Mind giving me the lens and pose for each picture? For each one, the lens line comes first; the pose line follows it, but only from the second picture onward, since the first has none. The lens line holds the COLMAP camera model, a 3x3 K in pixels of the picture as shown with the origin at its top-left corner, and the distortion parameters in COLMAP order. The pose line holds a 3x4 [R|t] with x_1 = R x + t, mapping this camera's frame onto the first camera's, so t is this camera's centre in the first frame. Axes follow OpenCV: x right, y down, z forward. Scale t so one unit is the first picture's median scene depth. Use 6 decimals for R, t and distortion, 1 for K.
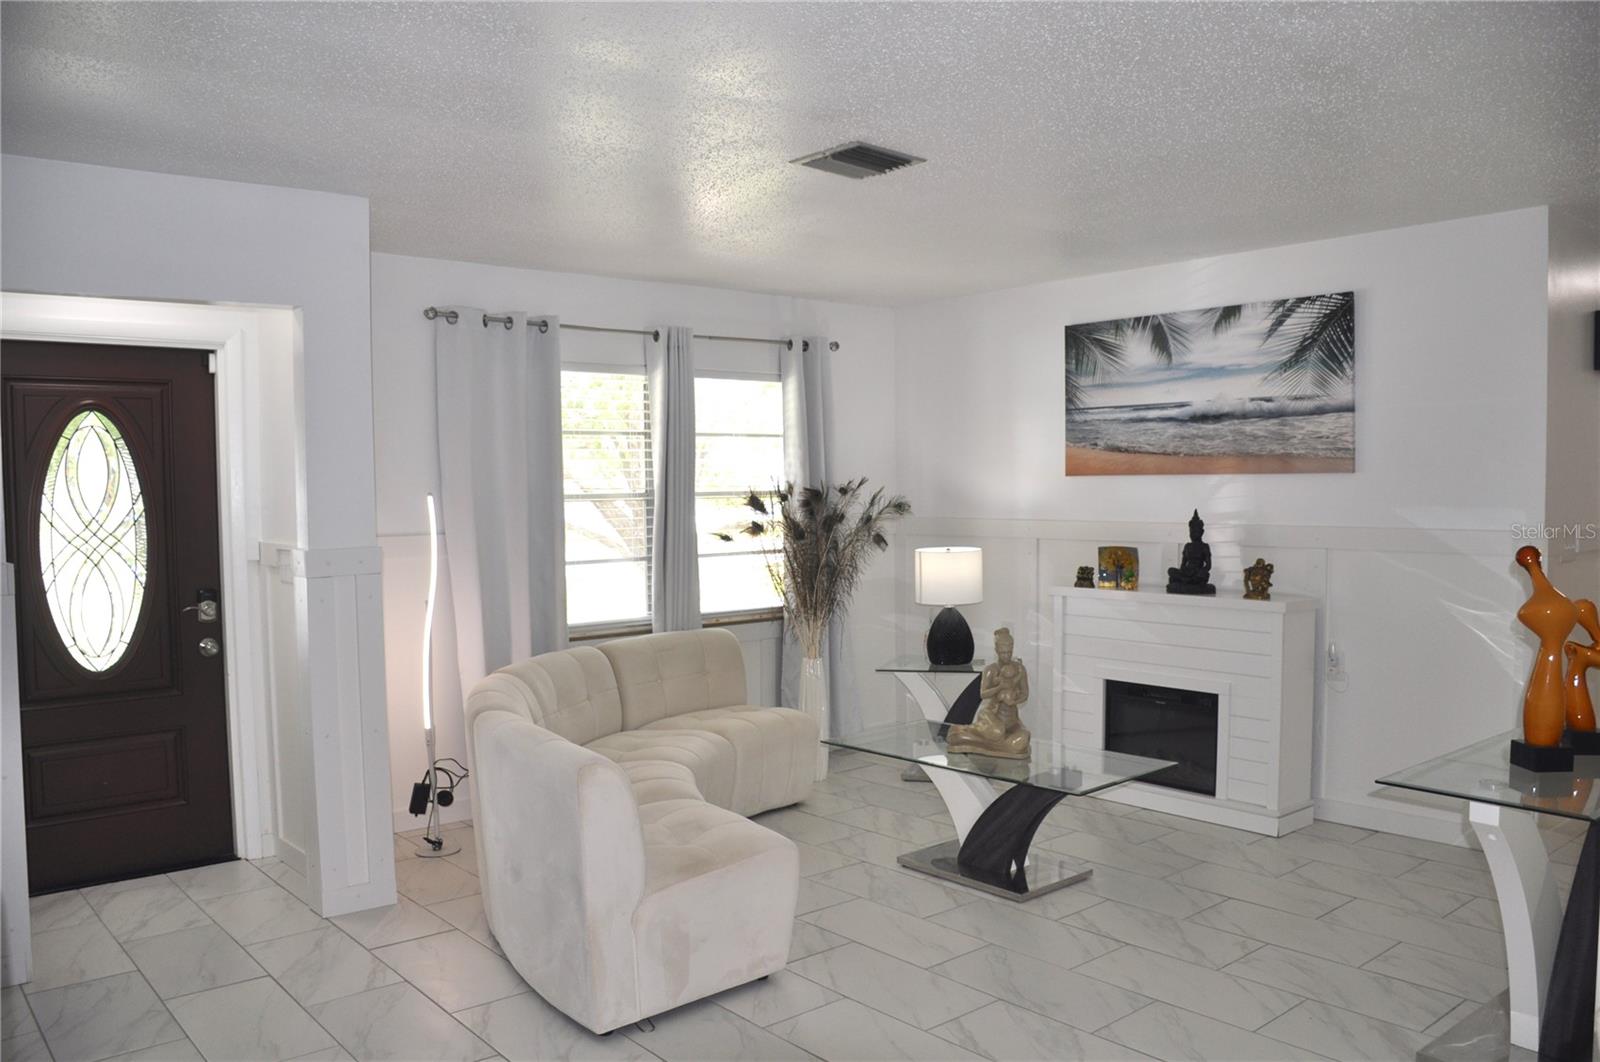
lens RADIAL K [[1253.0, 0, 799.2], [0, 1253.0, 537.4], [0, 0, 1]] dist [-0.146576, 0.098735]
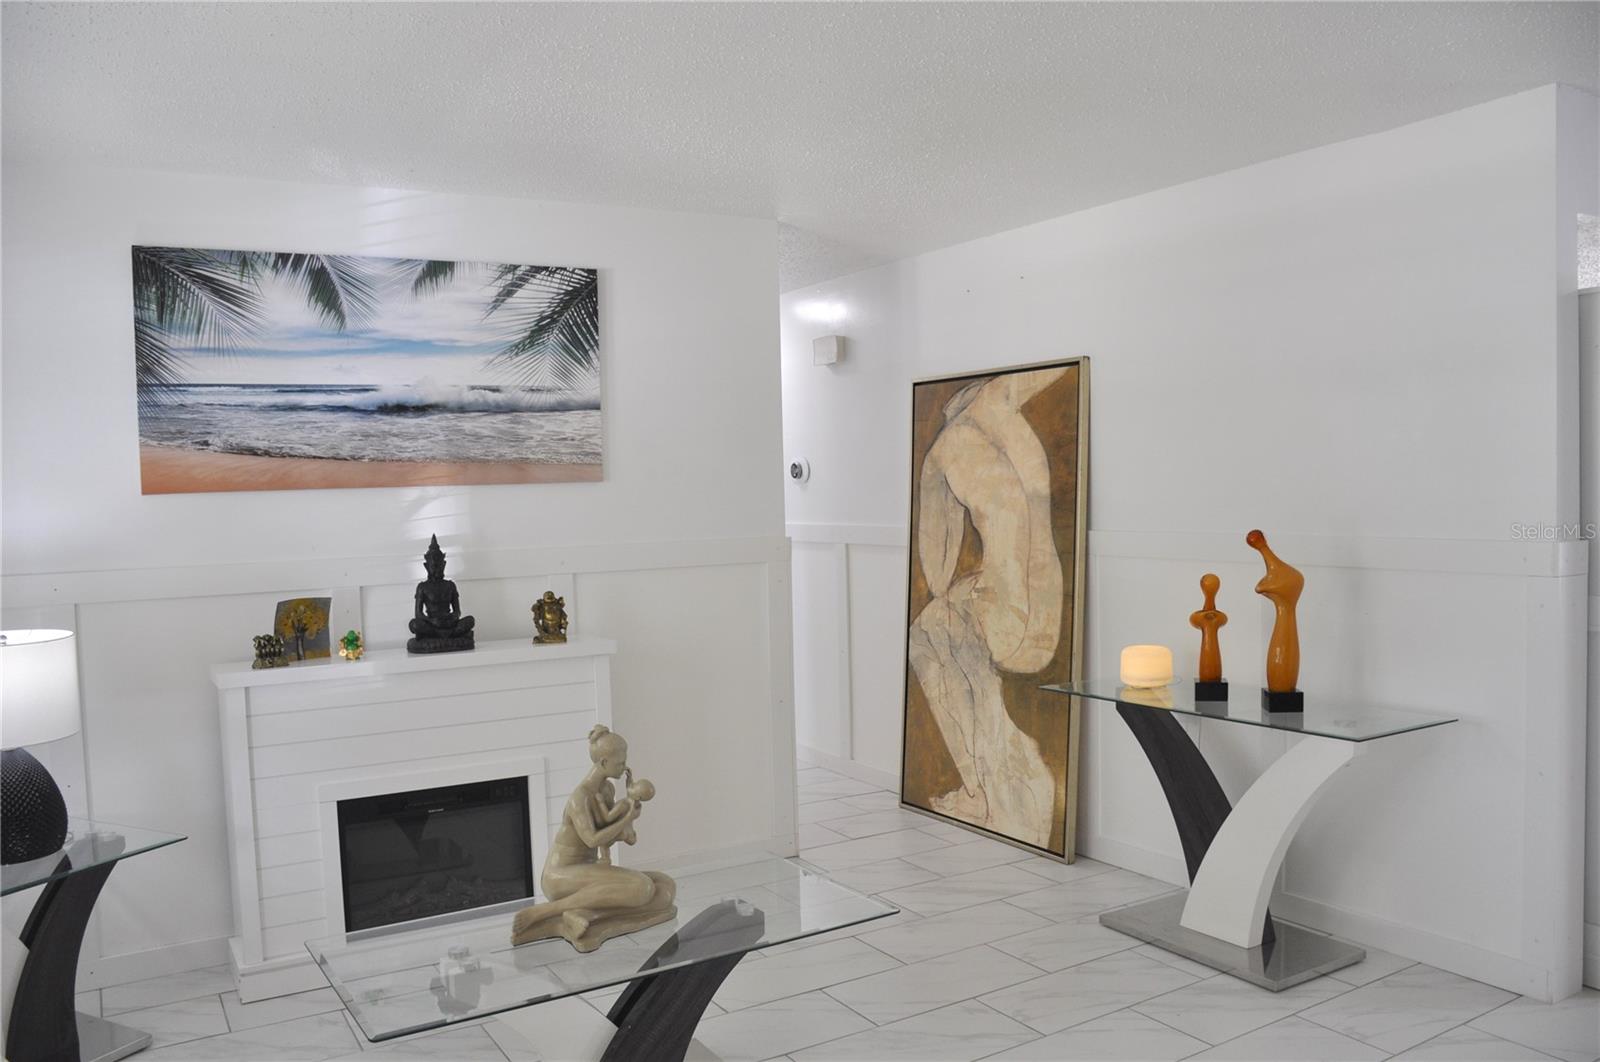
lens RADIAL K [[1253.0, 0, 810.5], [0, 1253.0, 547.7], [0, 0, 1]] dist [-0.146576, 0.098735]
pose [[0.152609, -0.038602, 0.987533, -0.379572], [0.070351, 0.997126, 0.028105, -0.021049], [-0.985780, 0.065184, 0.154886, 0.714020]]
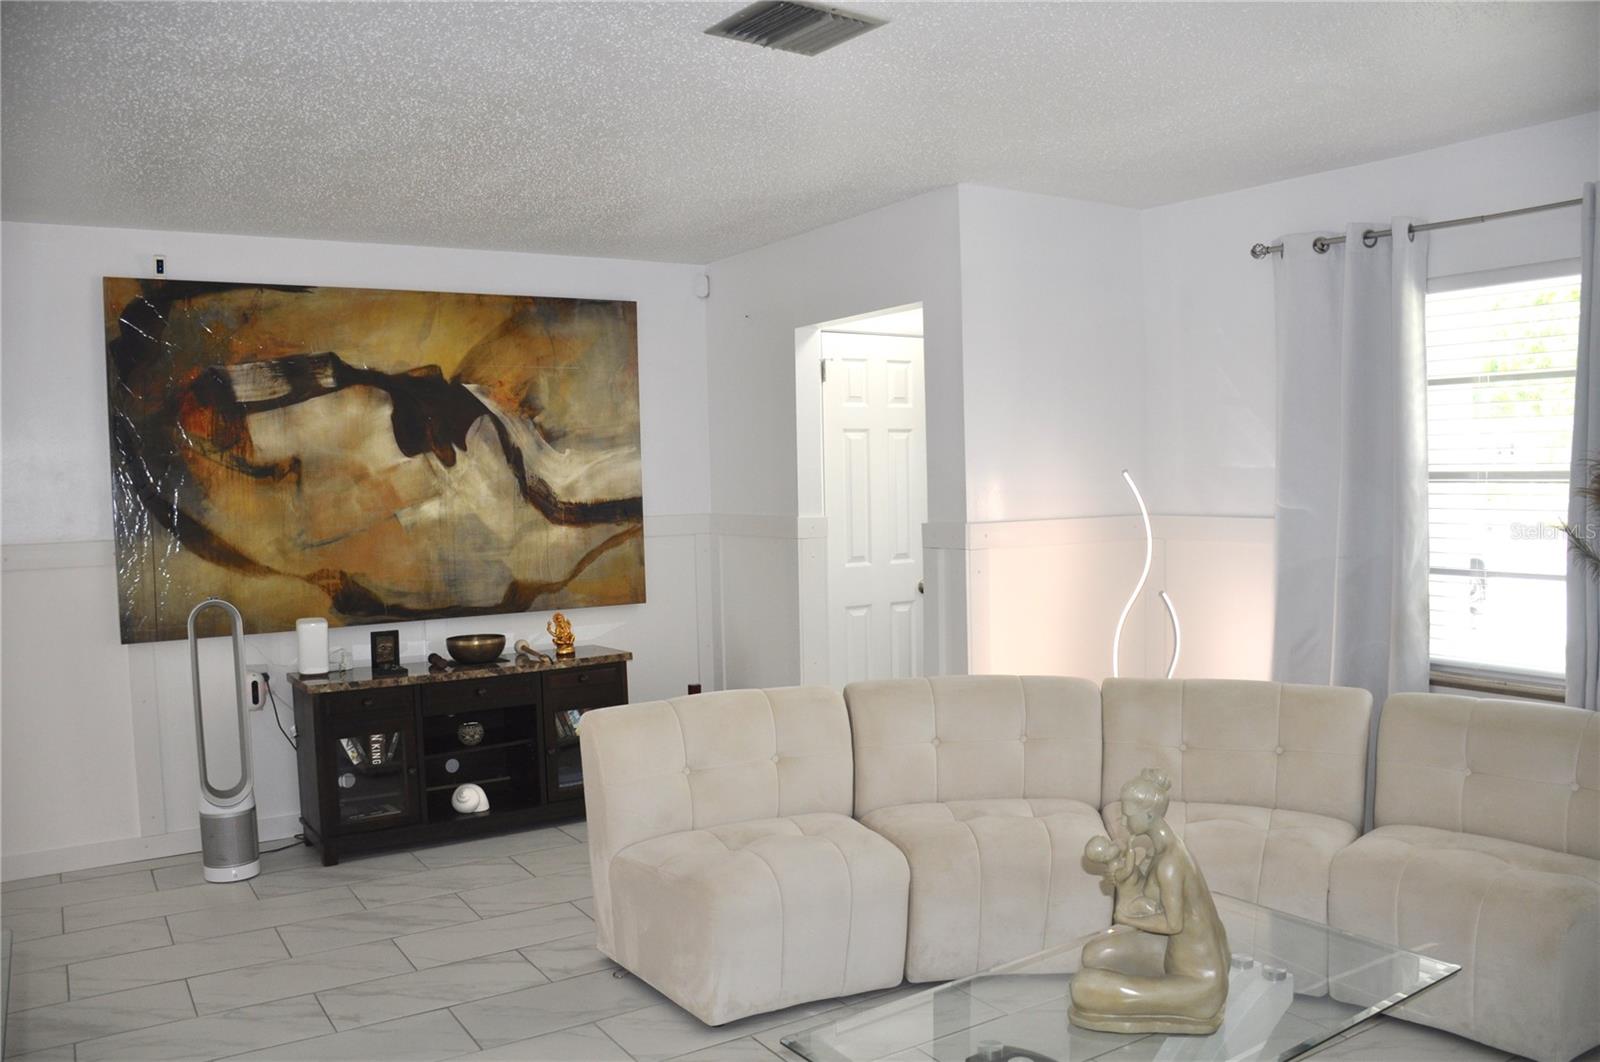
lens RADIAL K [[1253.0, 0, 822.5], [0, 1253.0, 543.3], [0, 0, 1]] dist [-0.146576, 0.098735]
pose [[-0.107809, 0.074382, -0.991385, 0.579539], [-0.026845, 0.996616, 0.077694, -0.042610], [0.993809, 0.034990, -0.105448, 0.822461]]
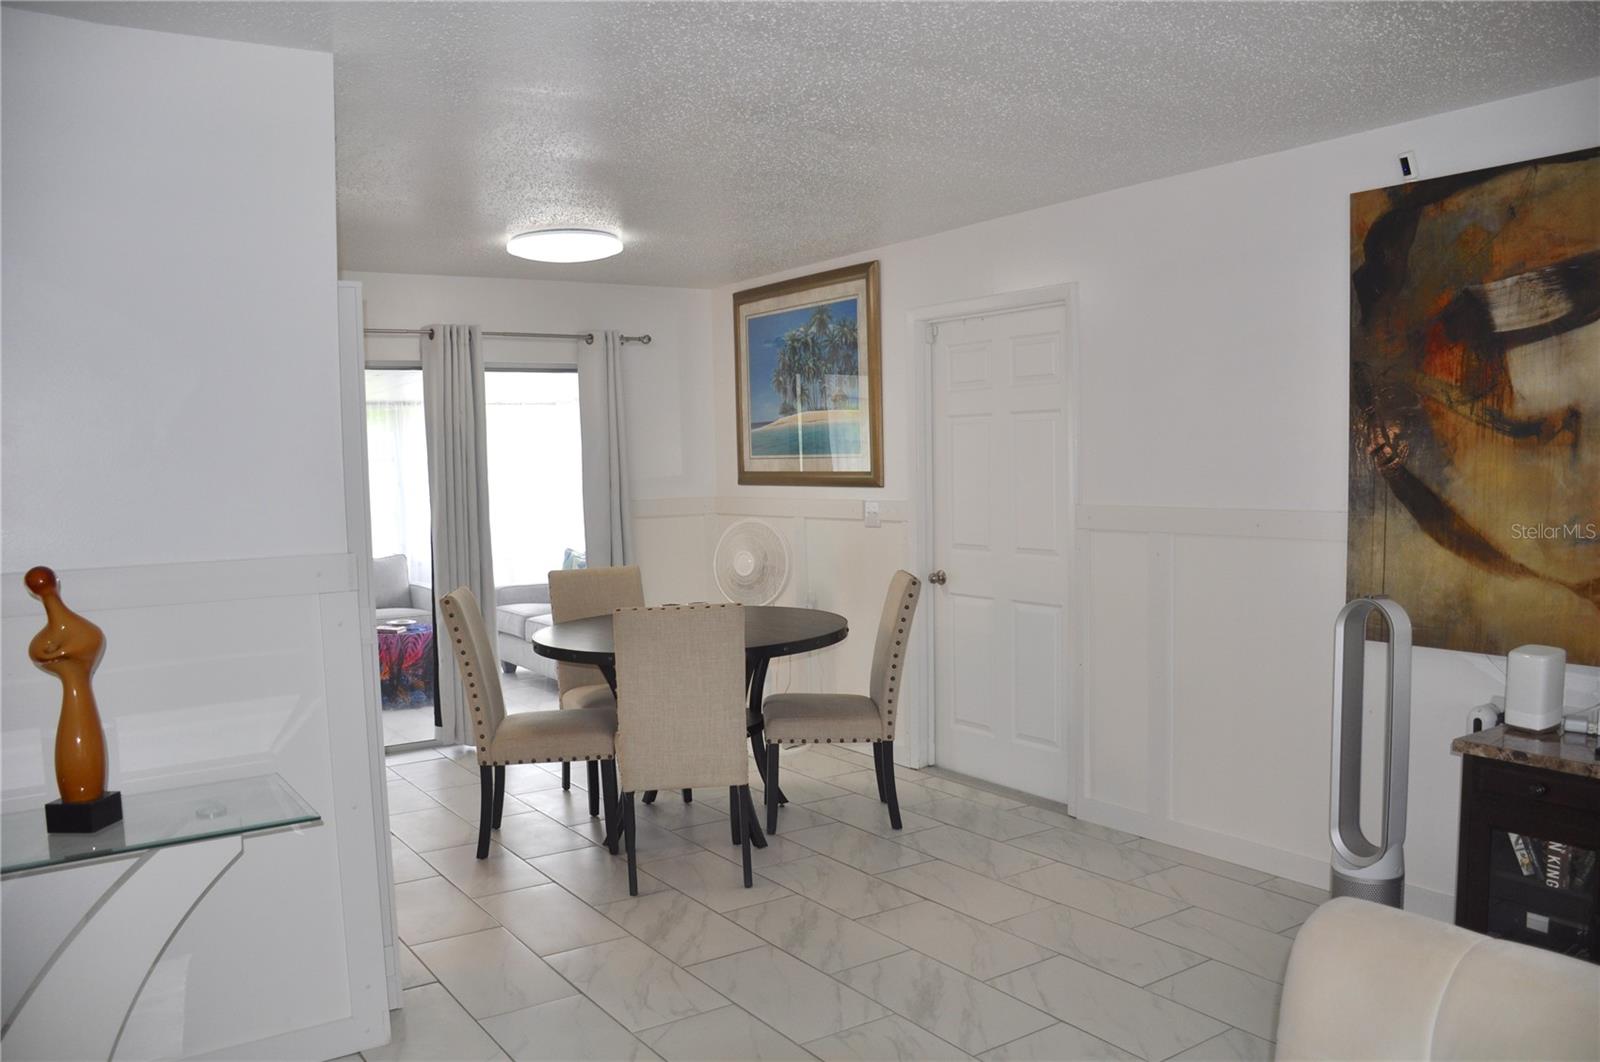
lens RADIAL K [[1253.0, 0, 809.4], [0, 1253.0, 546.4], [0, 0, 1]] dist [-0.146576, 0.098735]
pose [[-0.994726, 0.027958, 0.098682, 0.014278], [0.039571, 0.992253, 0.117764, -0.042135], [-0.094625, 0.121048, -0.988126, 0.981430]]
